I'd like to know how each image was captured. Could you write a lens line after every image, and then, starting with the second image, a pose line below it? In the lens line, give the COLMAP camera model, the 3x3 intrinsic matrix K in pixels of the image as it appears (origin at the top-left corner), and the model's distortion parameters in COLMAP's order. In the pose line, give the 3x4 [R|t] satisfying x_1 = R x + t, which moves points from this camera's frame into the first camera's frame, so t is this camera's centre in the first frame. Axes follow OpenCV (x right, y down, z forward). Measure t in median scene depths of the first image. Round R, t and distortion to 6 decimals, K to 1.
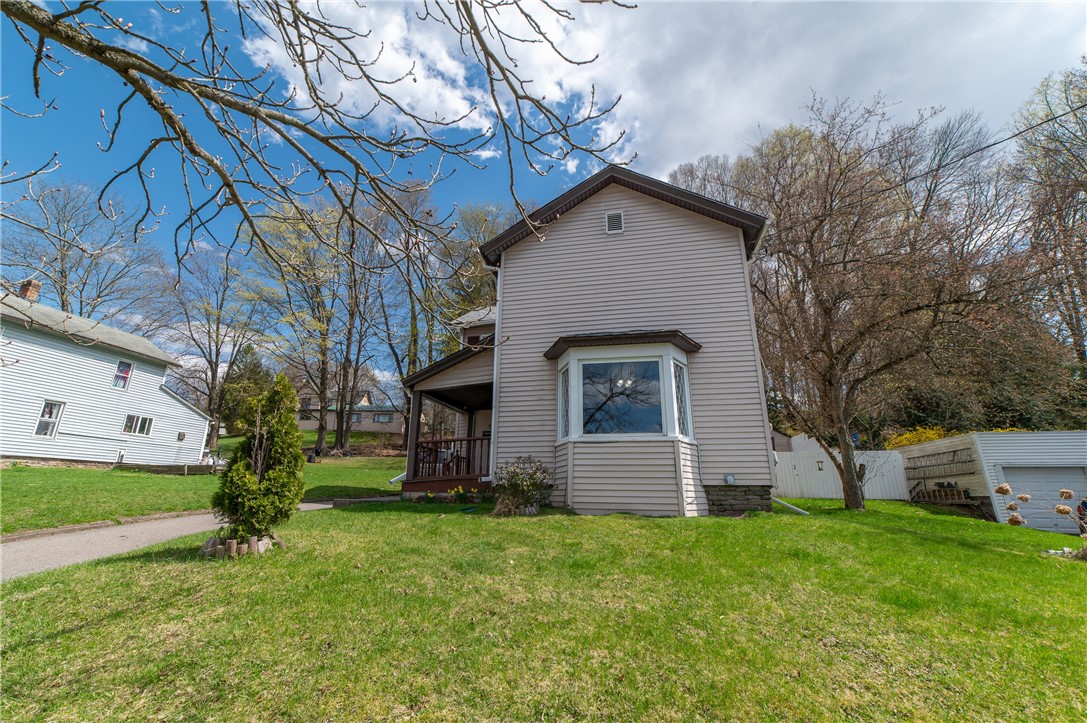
lens RADIAL K [[413.7, 0, 564.7], [0, 413.7, 362.8], [0, 0, 1]] dist [-0.006962, 0.000086]
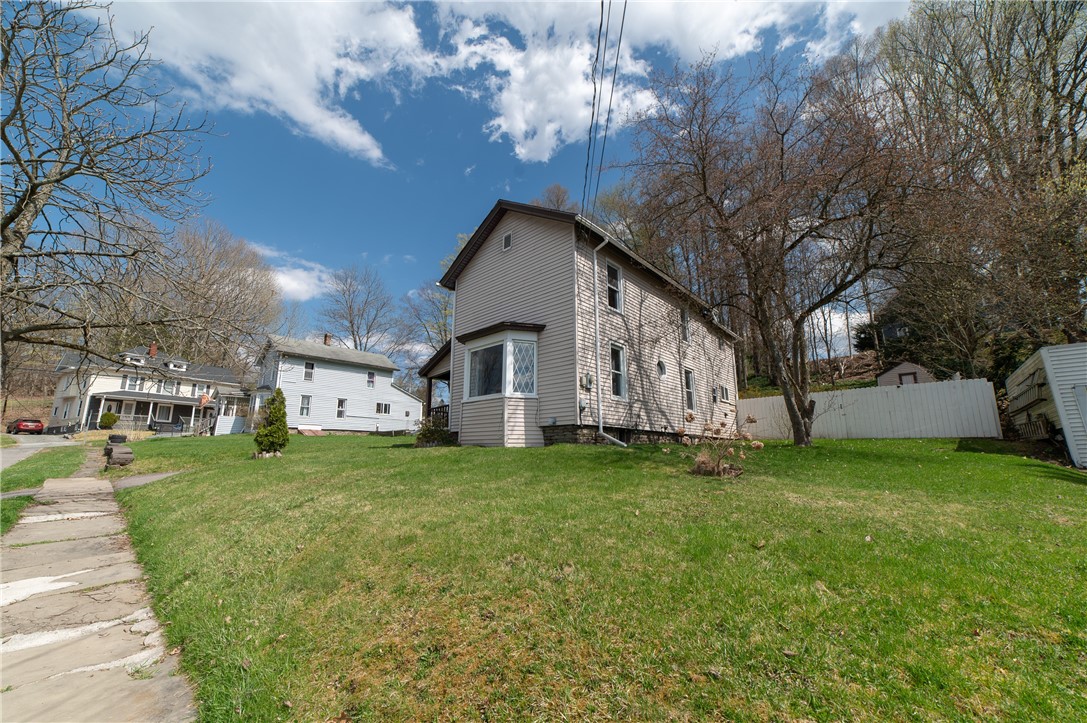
lens RADIAL K [[413.7, 0, 564.7], [0, 413.7, 362.8], [0, 0, 1]] dist [-0.006962, 0.000086]
pose [[0.858964, -0.120419, -0.497674, 0.506839], [0.166963, 0.984699, 0.049911, 0.009737], [0.484049, -0.125965, 0.865927, -0.076992]]
